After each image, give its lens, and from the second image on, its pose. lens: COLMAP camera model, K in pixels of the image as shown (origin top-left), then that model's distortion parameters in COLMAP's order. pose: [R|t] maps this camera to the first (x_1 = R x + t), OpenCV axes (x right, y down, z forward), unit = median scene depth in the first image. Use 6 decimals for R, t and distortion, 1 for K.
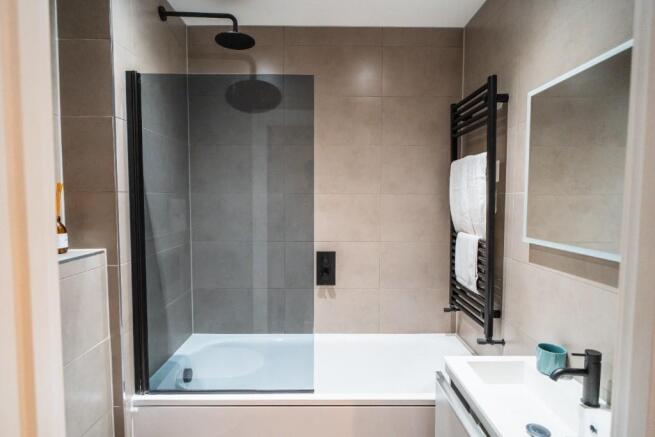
lens RADIAL K [[335.2, 0, 327.5], [0, 335.2, 218.5], [0, 0, 1]] dist [-0.003910, -0.001314]
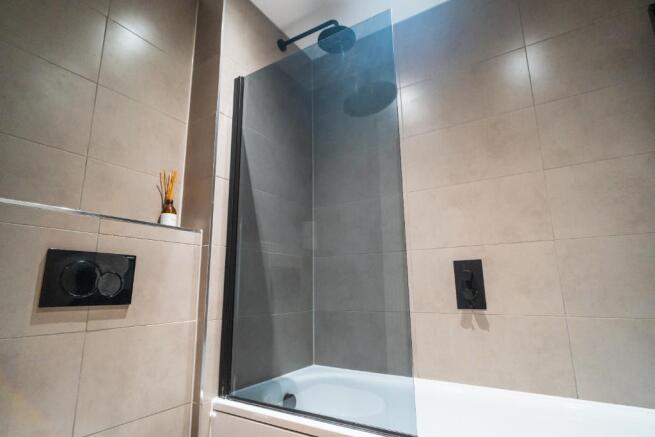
lens RADIAL K [[335.2, 0, 327.5], [0, 335.2, 218.5], [0, 0, 1]] dist [-0.003910, -0.001314]
pose [[0.835314, -0.127390, -0.534811, 0.146905], [-0.019207, 0.965428, -0.259961, 0.213084], [0.549438, 0.227421, 0.803989, 0.245802]]
